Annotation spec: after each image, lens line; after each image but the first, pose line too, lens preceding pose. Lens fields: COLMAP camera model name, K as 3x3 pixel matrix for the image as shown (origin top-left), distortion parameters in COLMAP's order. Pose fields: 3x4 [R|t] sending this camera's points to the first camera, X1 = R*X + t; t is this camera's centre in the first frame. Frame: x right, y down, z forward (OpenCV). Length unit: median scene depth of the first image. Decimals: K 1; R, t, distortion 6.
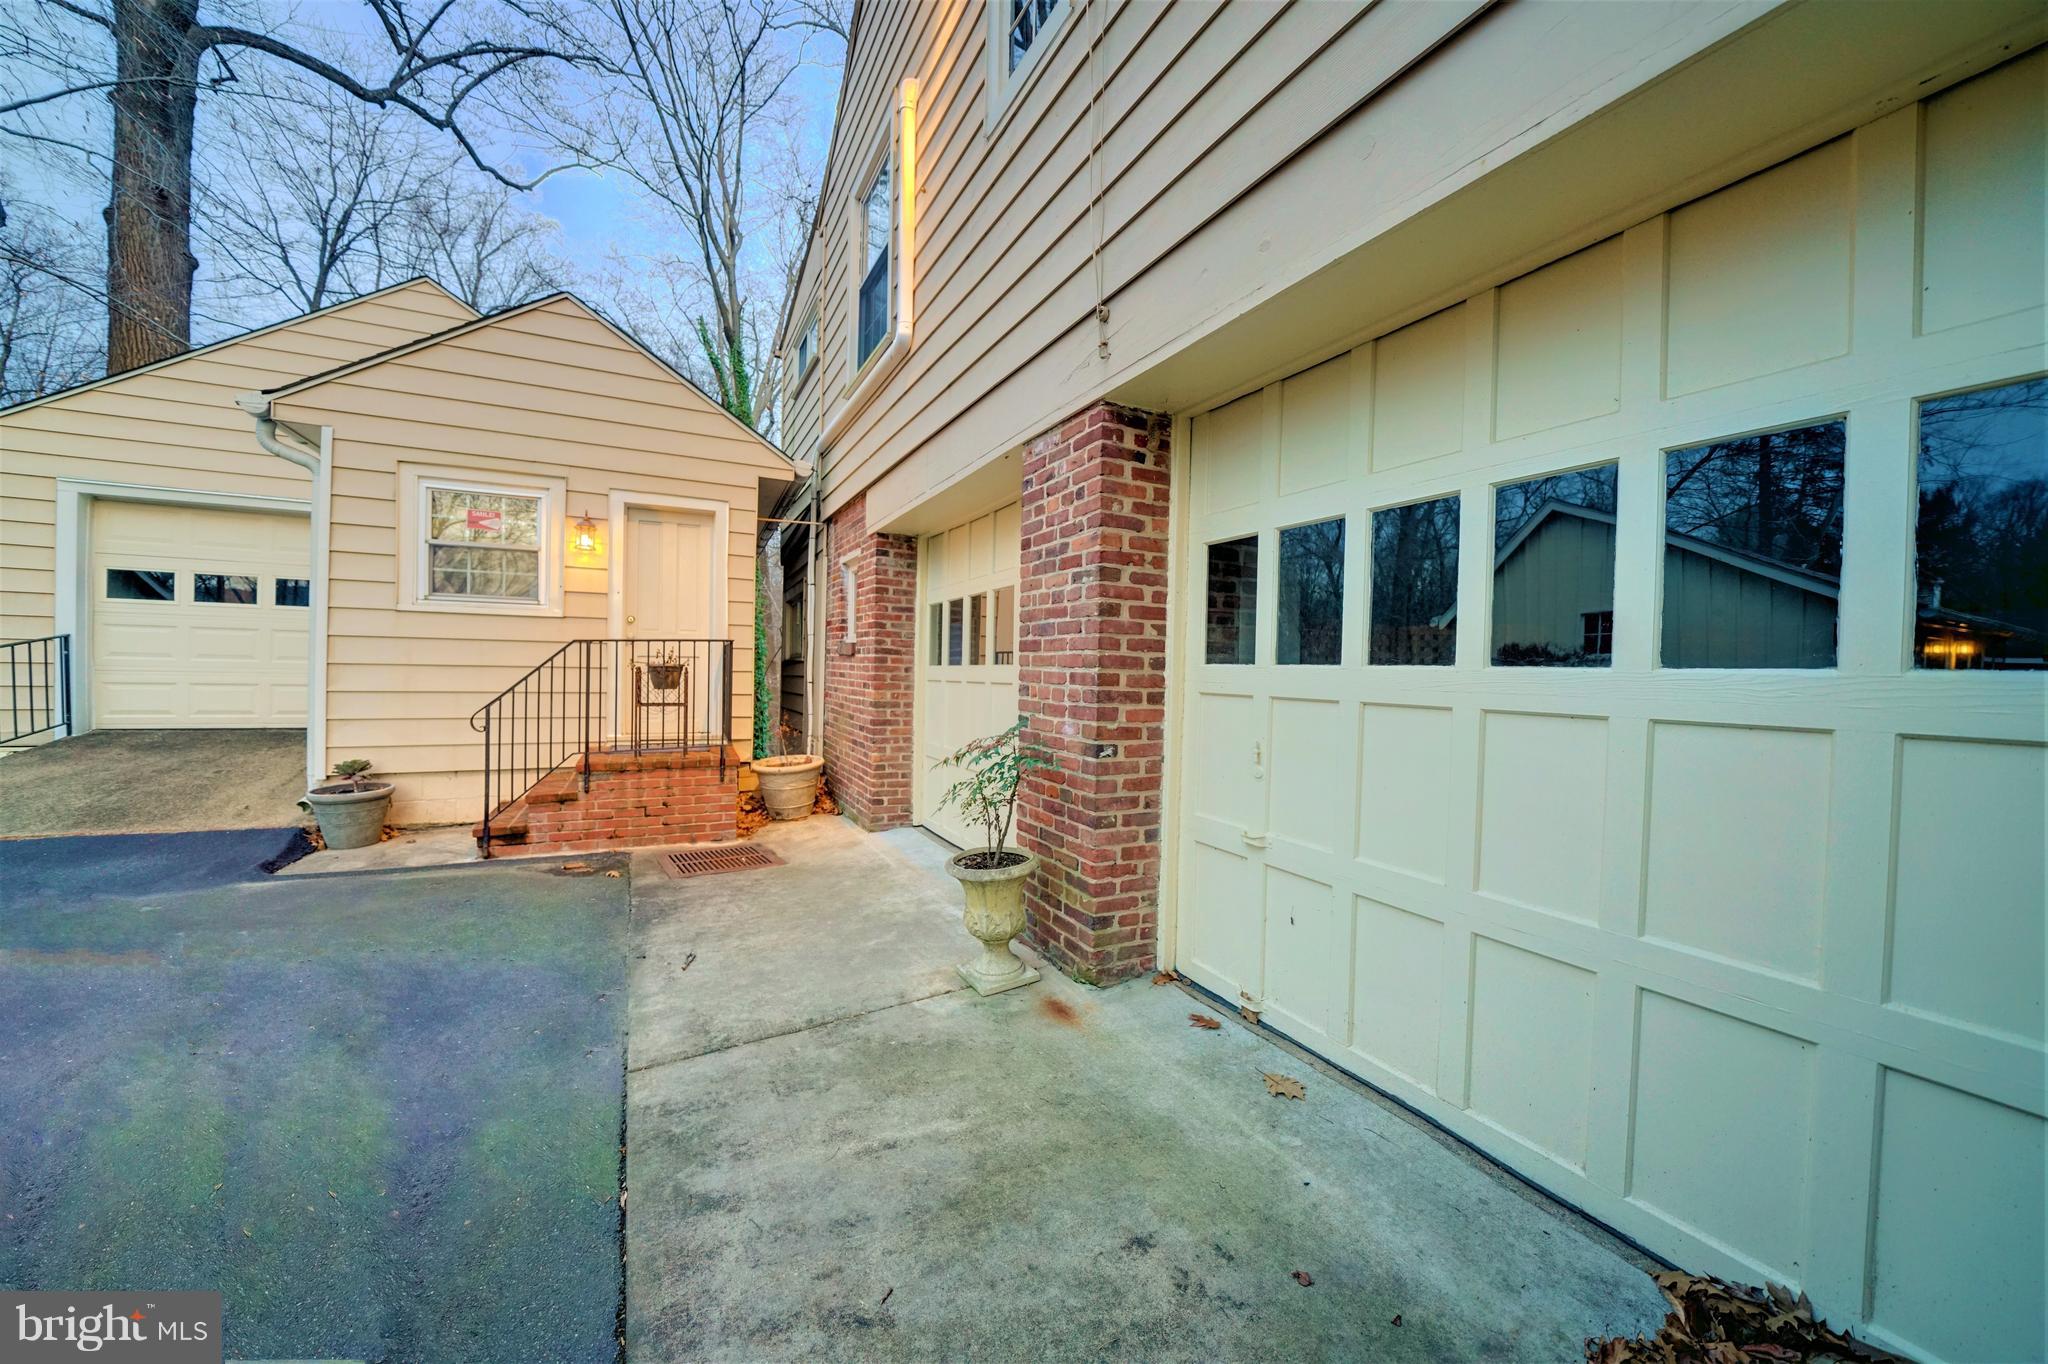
lens RADIAL K [[714.7, 0, 1025.7], [0, 714.7, 675.2], [0, 0, 1]] dist [-0.002777, -0.000125]
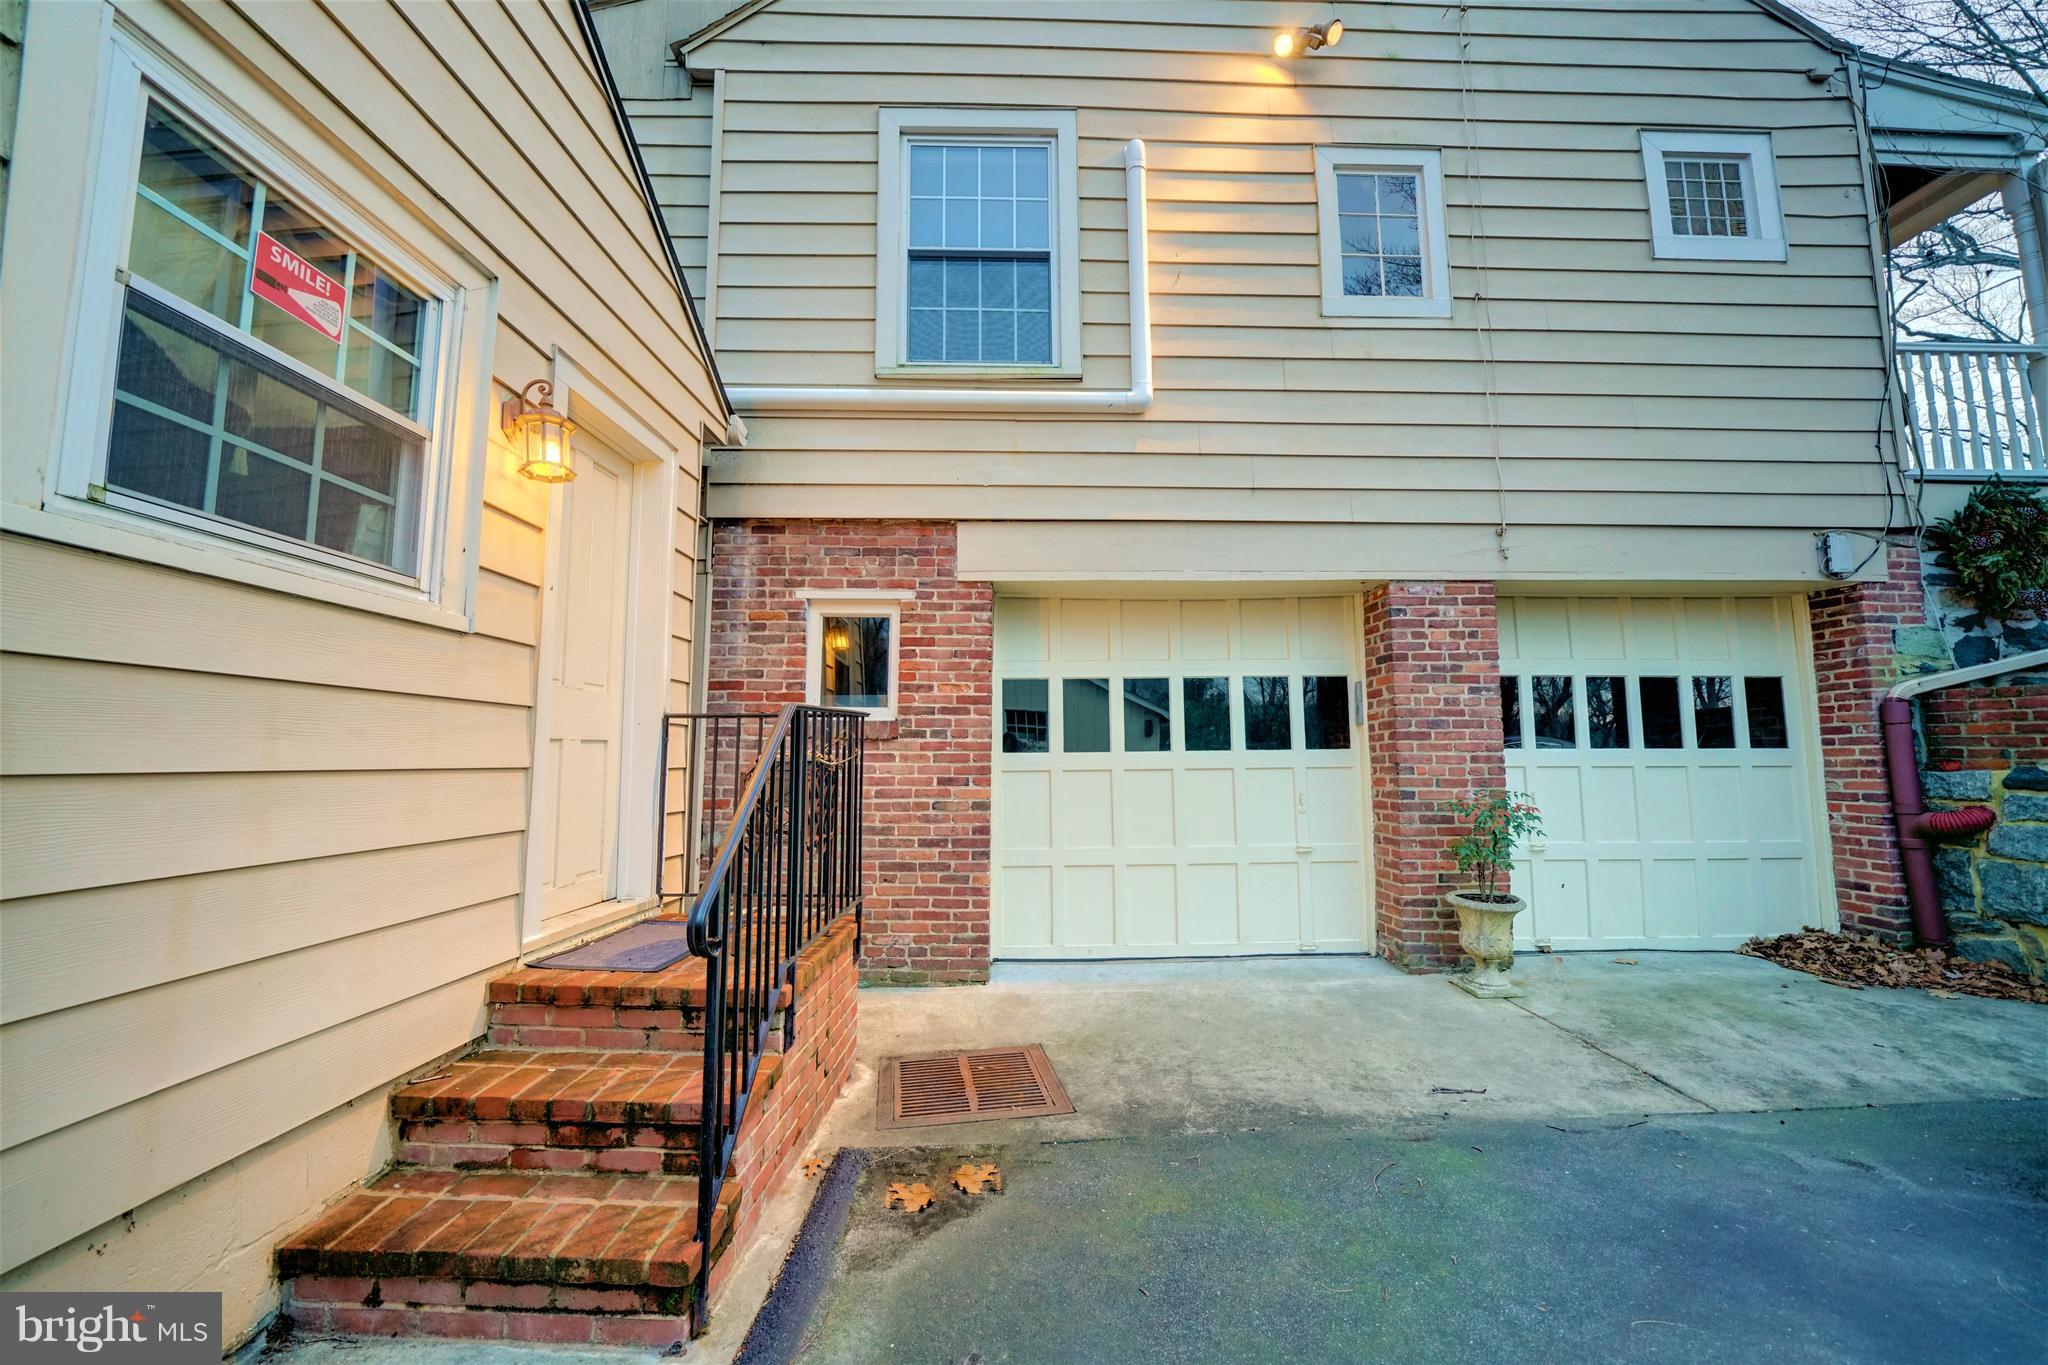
lens RADIAL K [[769.1, 0, 1027.7], [0, 769.1, 688.4], [0, 0, 1]] dist [-0.002969, 0.000169]
pose [[0.434284, 0.065049, 0.898424, -1.736069], [0.022812, 0.996275, -0.083161, -0.029849], [-0.900487, 0.056611, 0.431182, 1.137214]]
